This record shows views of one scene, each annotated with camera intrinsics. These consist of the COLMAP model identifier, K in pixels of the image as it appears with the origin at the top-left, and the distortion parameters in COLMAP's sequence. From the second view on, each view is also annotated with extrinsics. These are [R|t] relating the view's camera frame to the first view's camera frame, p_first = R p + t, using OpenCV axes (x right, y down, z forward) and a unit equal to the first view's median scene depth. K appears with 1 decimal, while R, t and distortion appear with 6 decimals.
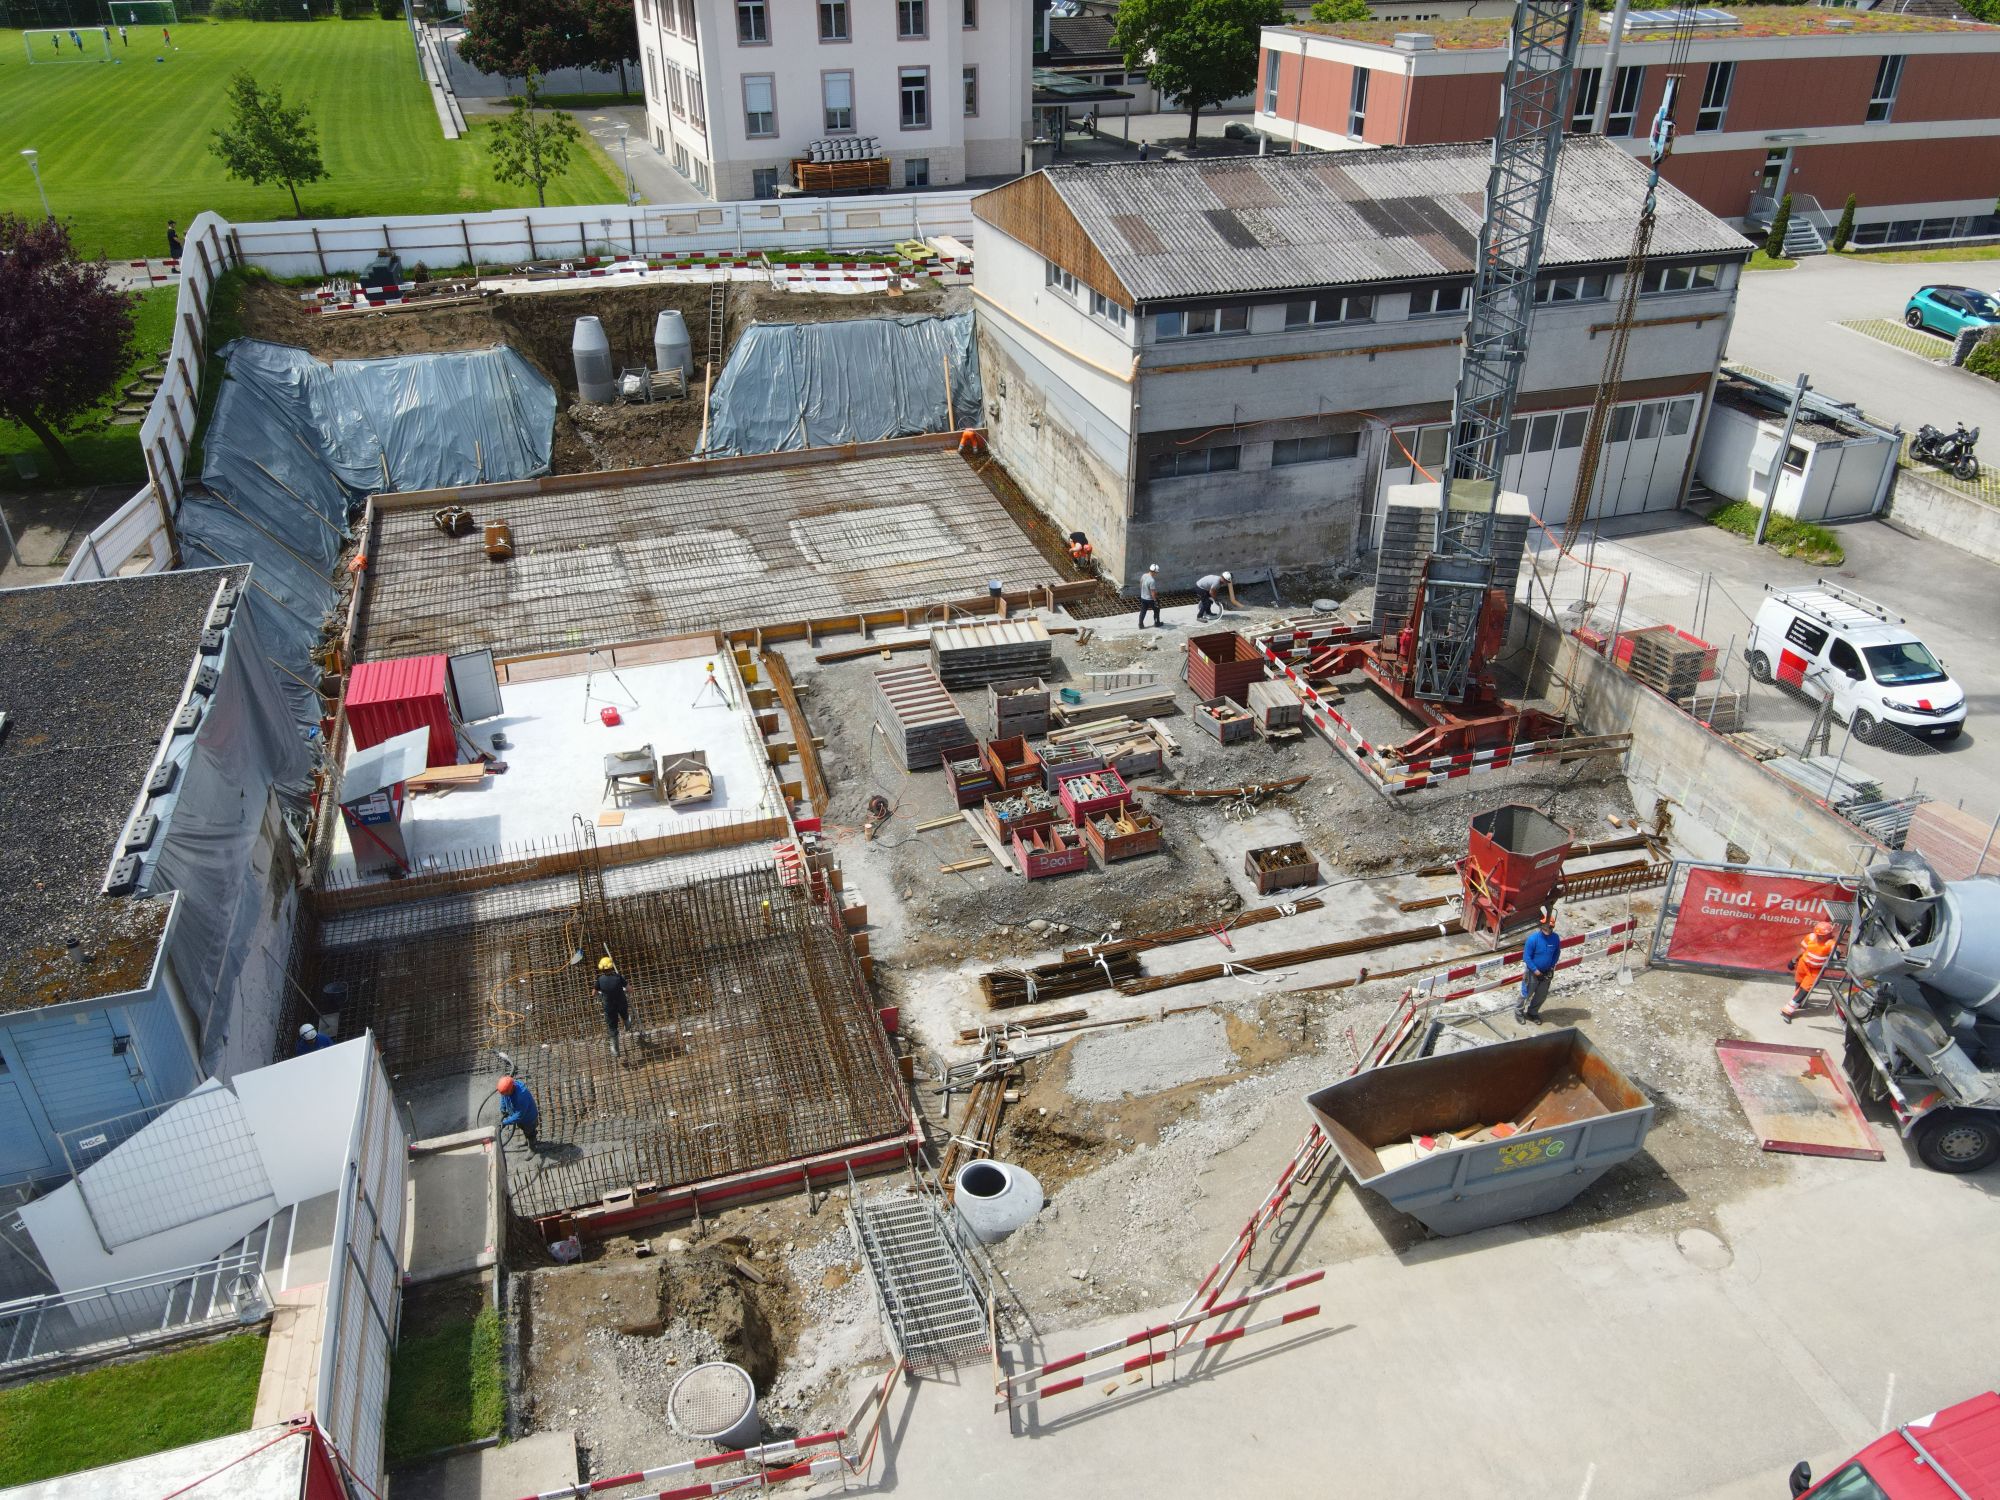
lens RADIAL K [[1452.4, 0, 986.0], [0, 1452.4, 749.4], [0, 0, 1]] dist [0.012515, 0.006219]
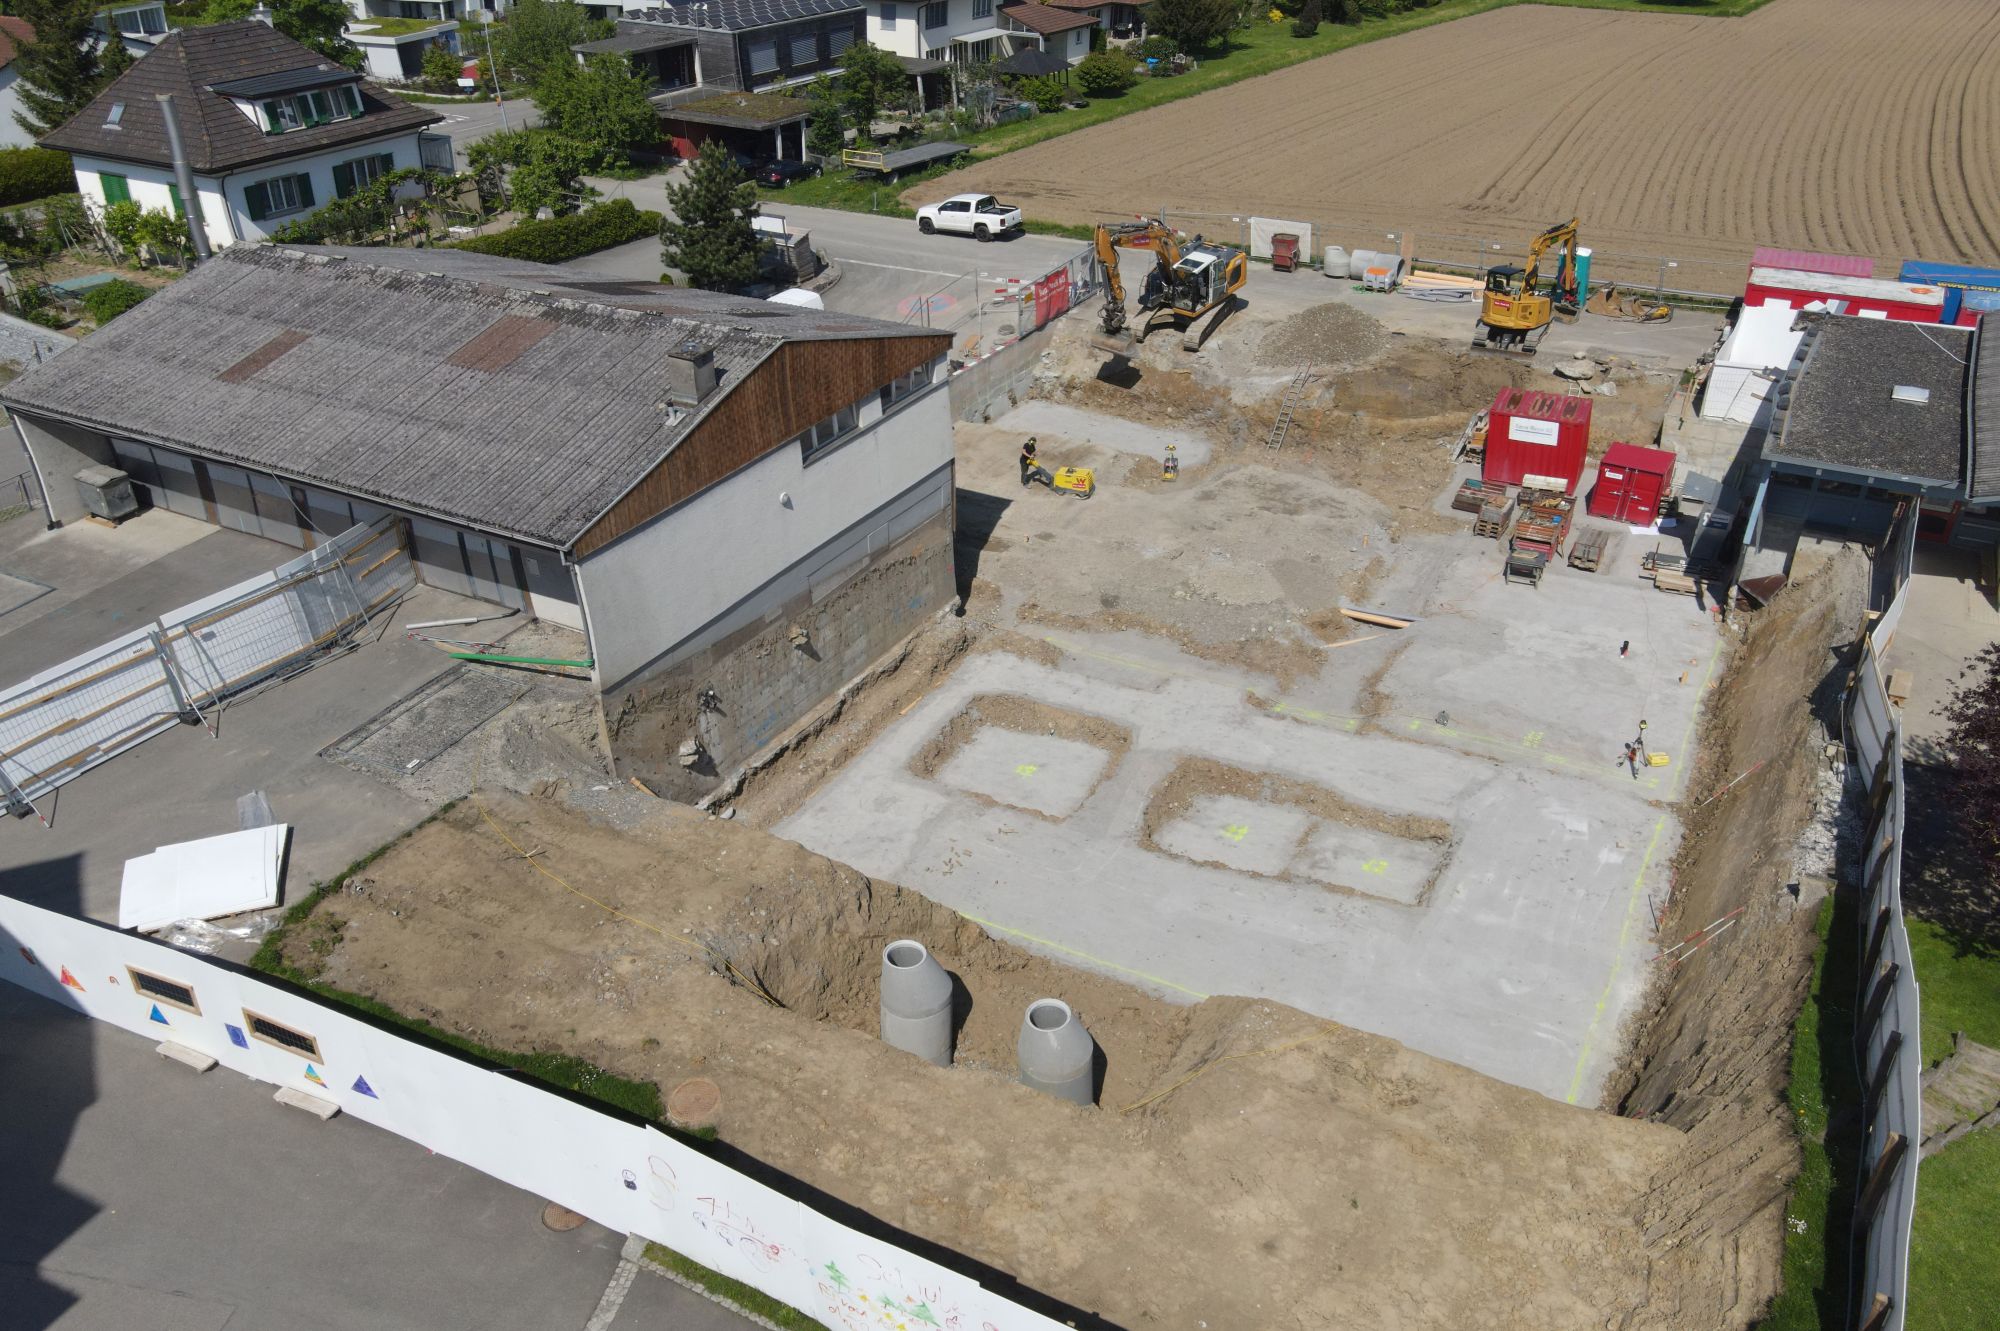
lens RADIAL K [[1571.8, 0, 1010.0], [0, 1571.8, 673.6], [0, 0, 1]] dist [0.034647, -0.002057]
pose [[-0.697591, -0.342772, 0.629186, -0.651797], [0.382048, 0.564940, 0.731356, -0.874456], [-0.606140, 0.750567, -0.263142, 1.277542]]
